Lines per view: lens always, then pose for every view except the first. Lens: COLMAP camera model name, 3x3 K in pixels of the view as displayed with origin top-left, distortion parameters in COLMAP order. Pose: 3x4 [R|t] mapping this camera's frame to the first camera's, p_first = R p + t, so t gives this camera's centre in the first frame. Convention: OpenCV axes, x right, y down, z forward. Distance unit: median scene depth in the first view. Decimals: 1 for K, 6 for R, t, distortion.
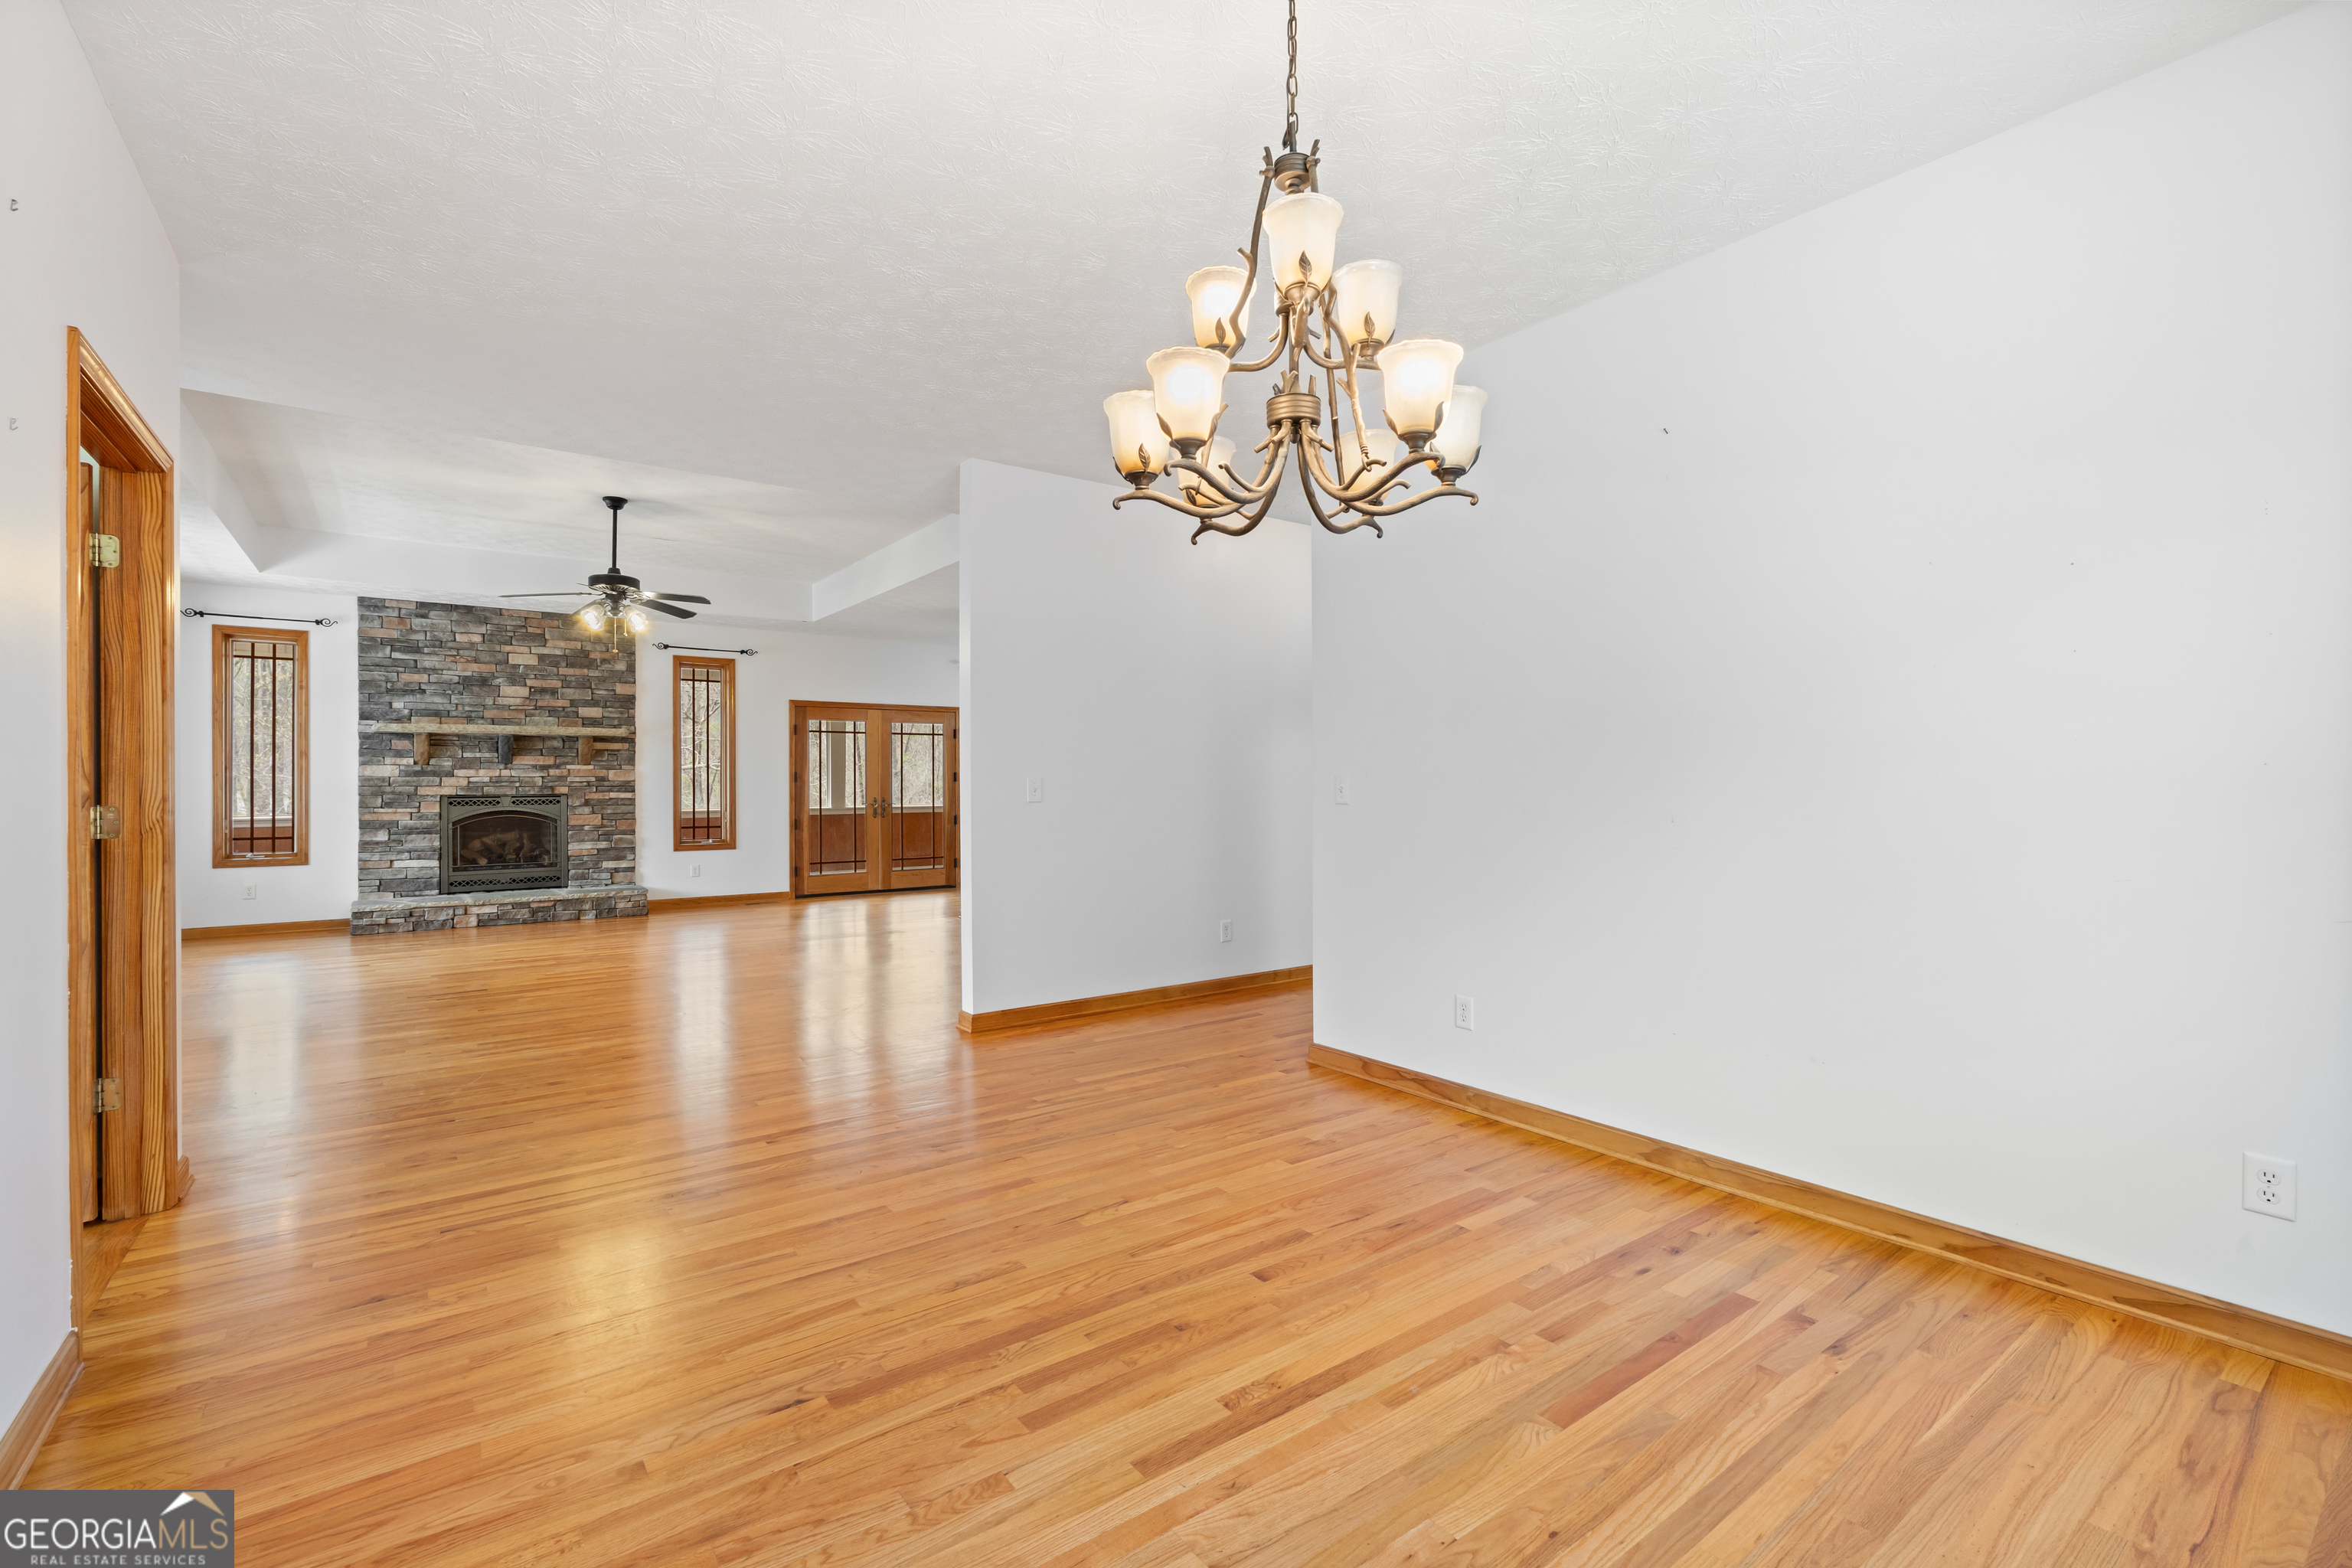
lens RADIAL K [[1033.8, 0, 1171.0], [0, 1033.8, 763.4], [0, 0, 1]] dist [-0.000261, -0.000006]
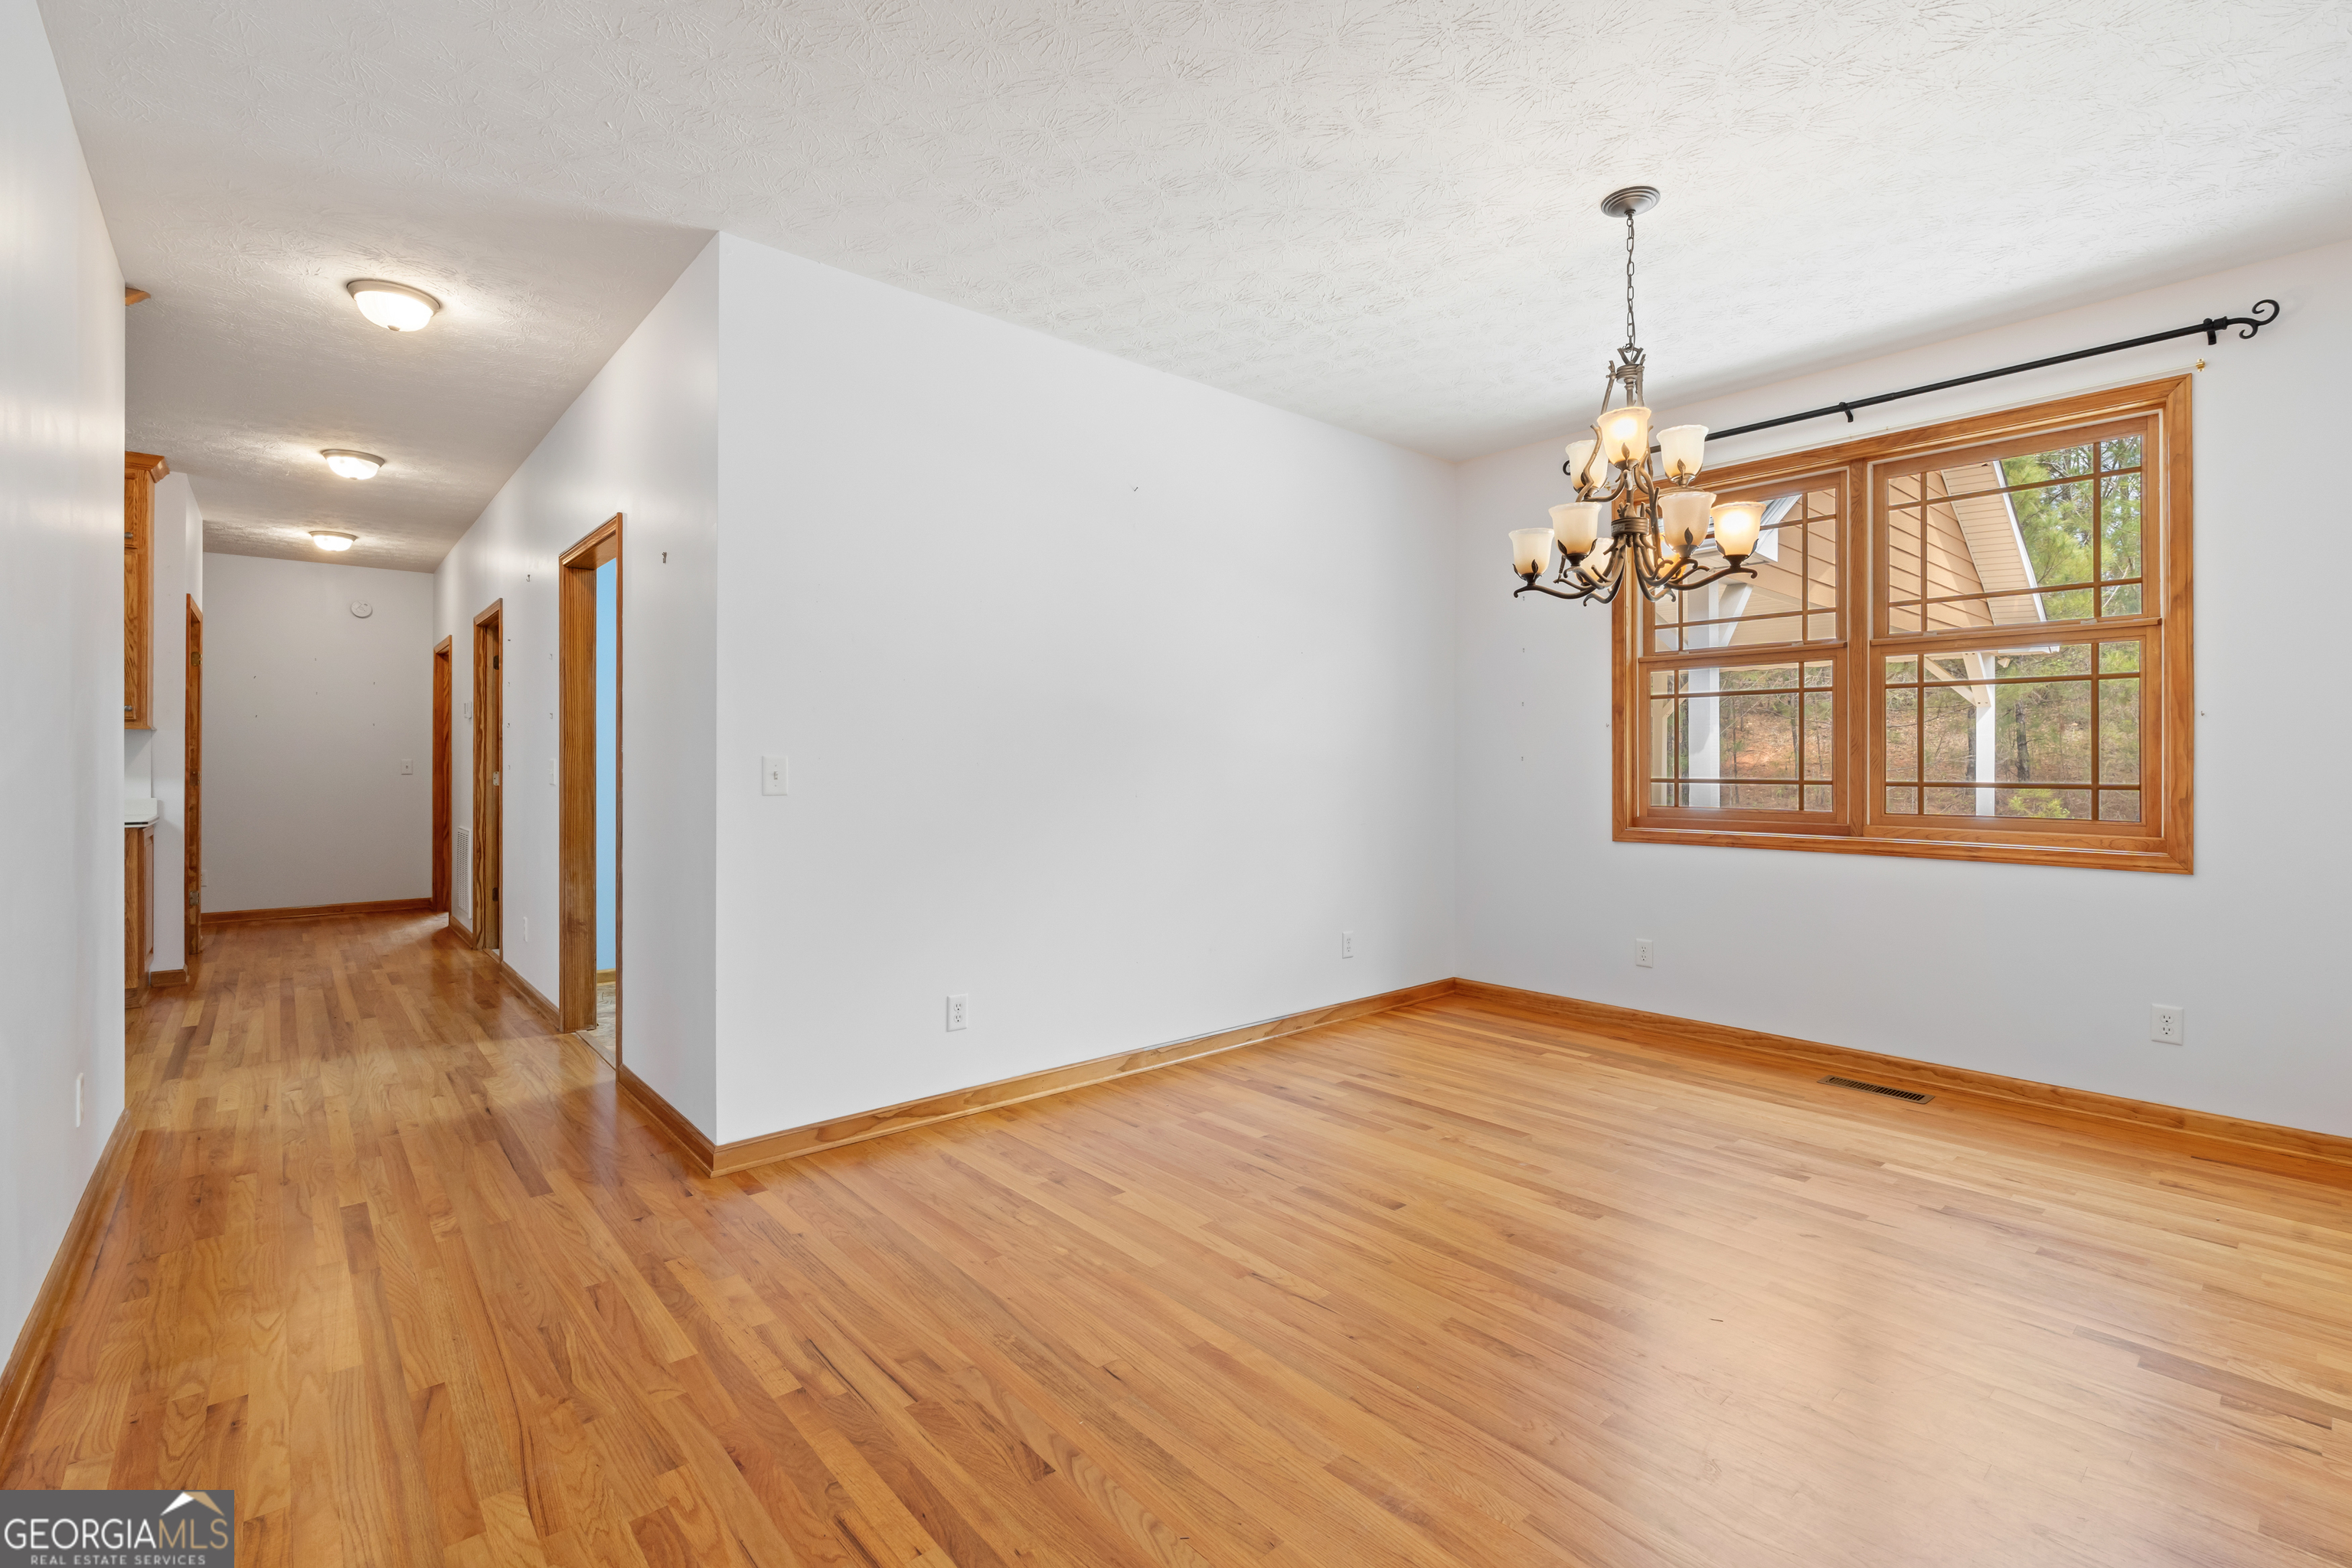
lens RADIAL K [[1033.8, 0, 1171.0], [0, 1033.8, 763.4], [0, 0, 1]] dist [-0.000261, -0.000006]
pose [[-0.078637, 0.004918, 0.996891, -0.924809], [-0.022482, 0.999725, -0.006706, 0.015148], [-0.996650, -0.022940, -0.078505, 1.199729]]
